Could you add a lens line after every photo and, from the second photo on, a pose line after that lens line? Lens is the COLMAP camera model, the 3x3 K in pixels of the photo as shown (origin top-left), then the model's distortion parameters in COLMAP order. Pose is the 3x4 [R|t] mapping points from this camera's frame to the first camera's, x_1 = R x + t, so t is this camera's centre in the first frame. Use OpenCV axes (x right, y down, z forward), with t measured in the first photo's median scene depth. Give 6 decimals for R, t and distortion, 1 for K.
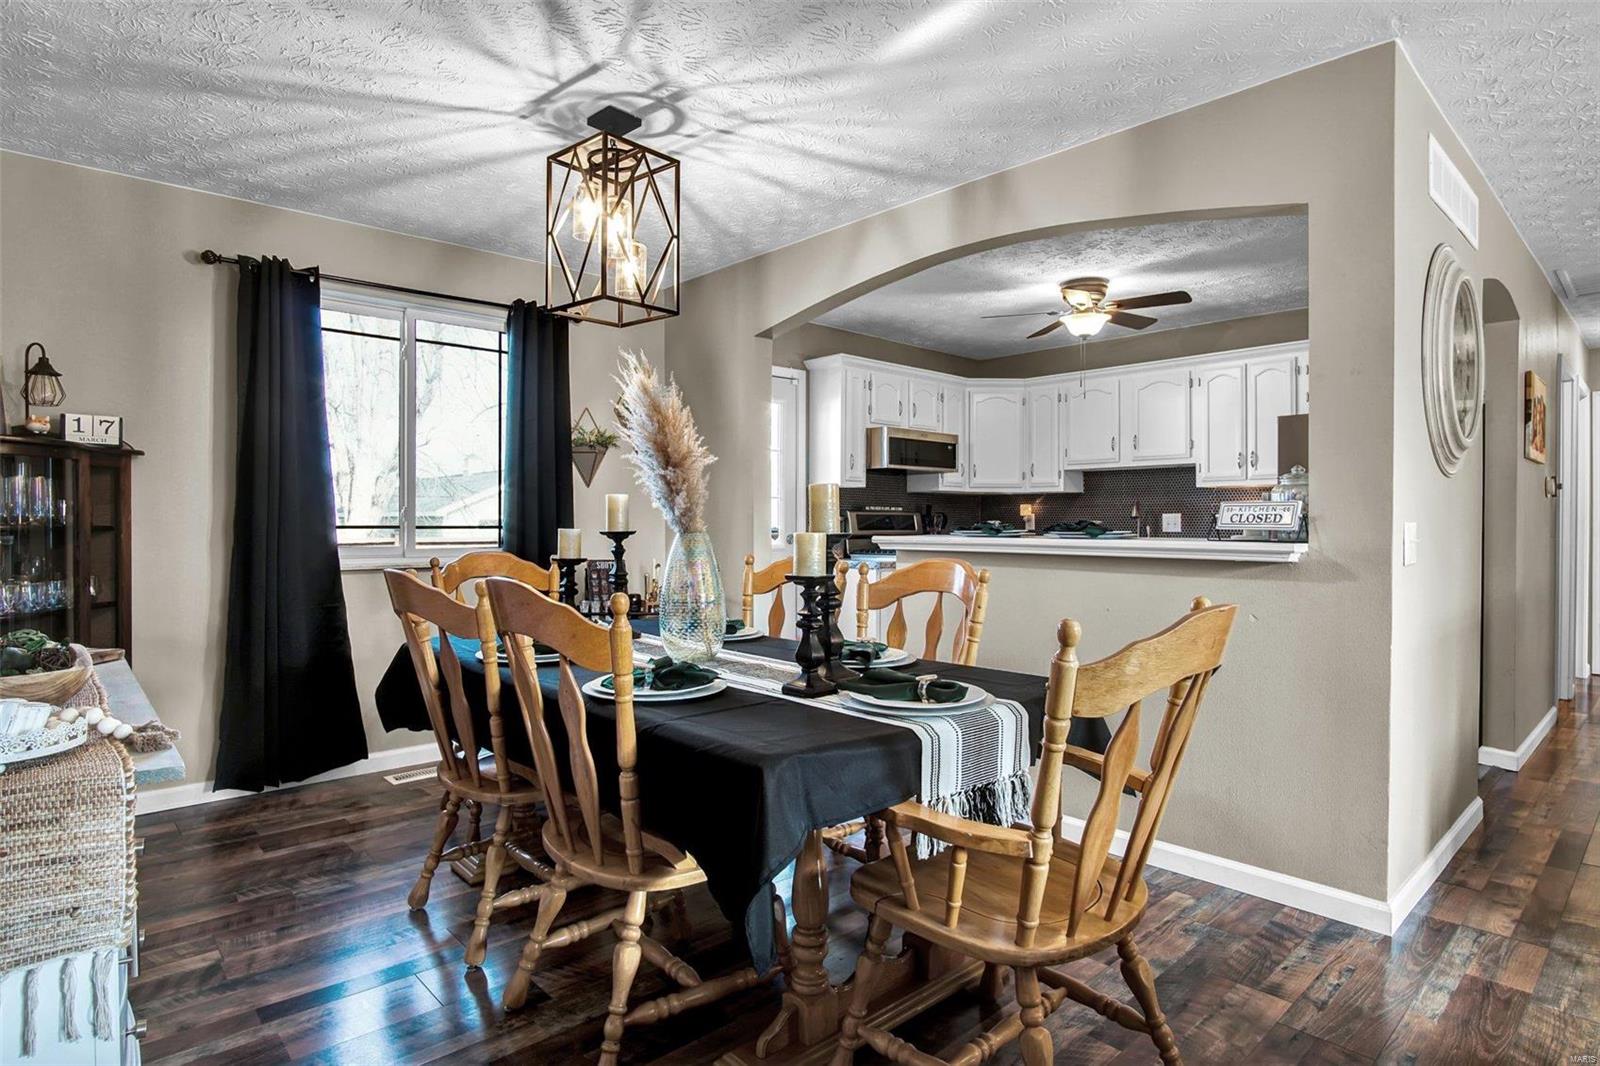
lens RADIAL K [[877.6, 0, 800.0], [0, 877.6, 533.0], [0, 0, 1]] dist [0.000645, 0.000289]
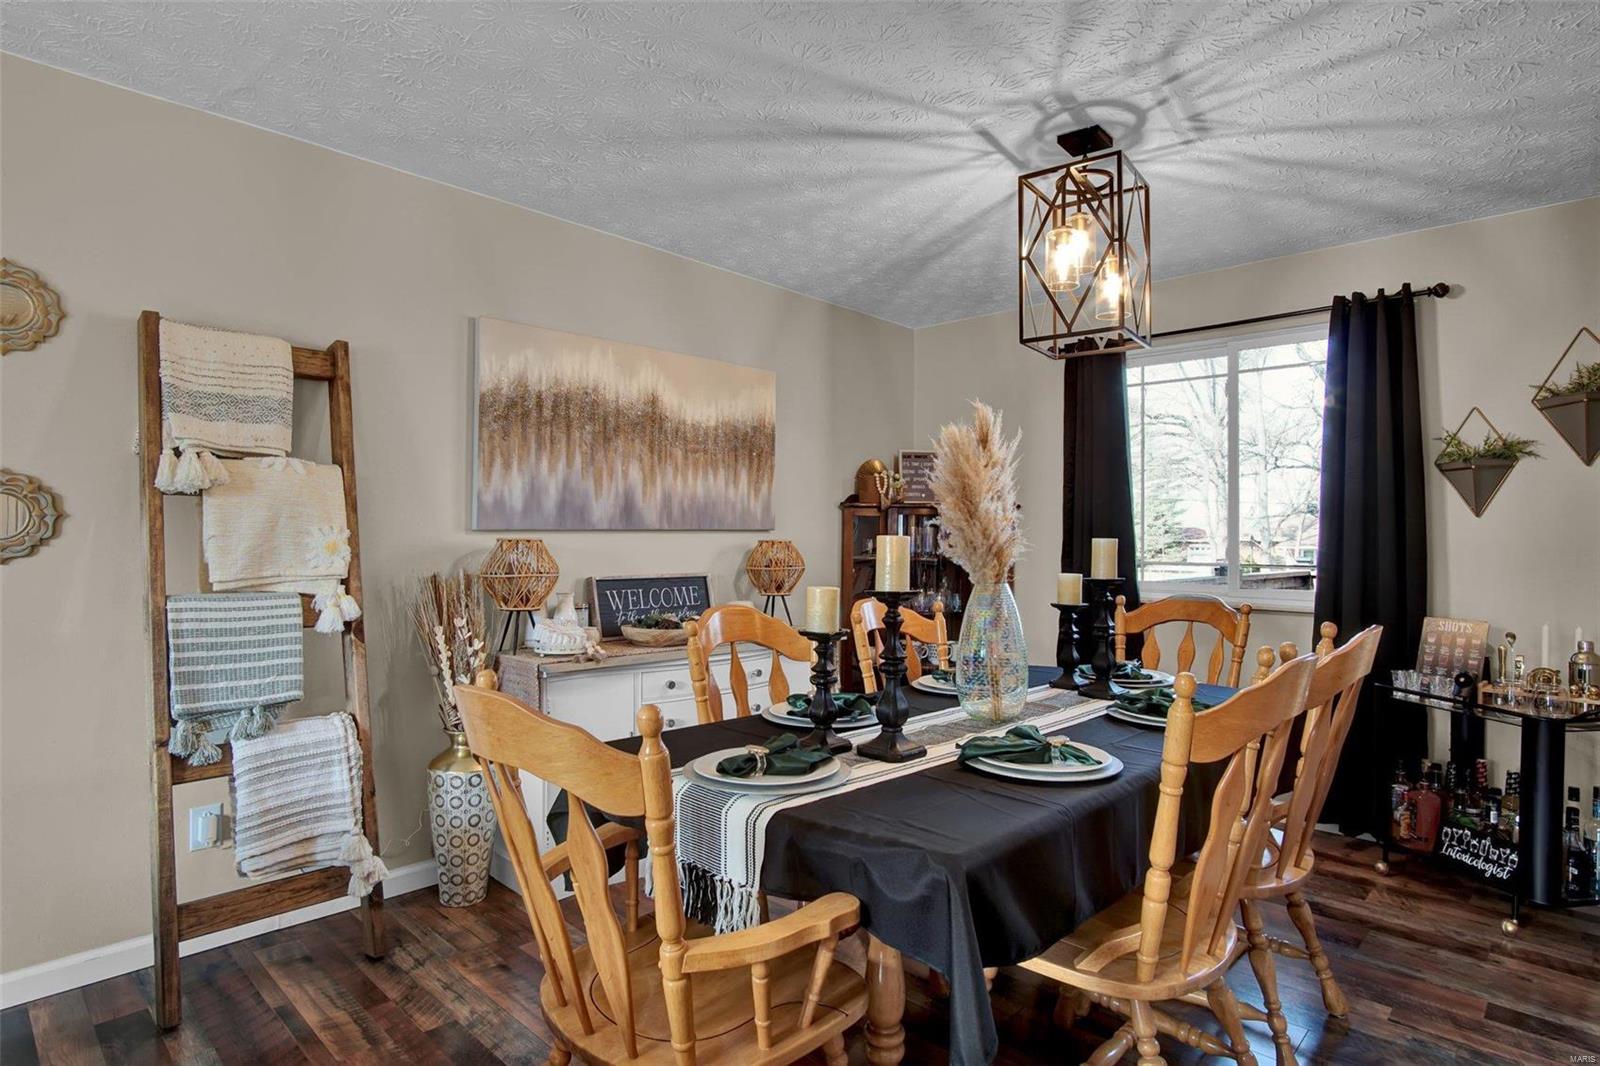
lens RADIAL K [[877.6, 0, 800.0], [0, 877.6, 533.0], [0, 0, 1]] dist [0.000645, 0.000289]
pose [[0.048343, 0.002093, -0.998829, 0.718007], [-0.023237, 0.999730, 0.000970, -0.045960], [0.998560, 0.023163, 0.048379, 0.670532]]
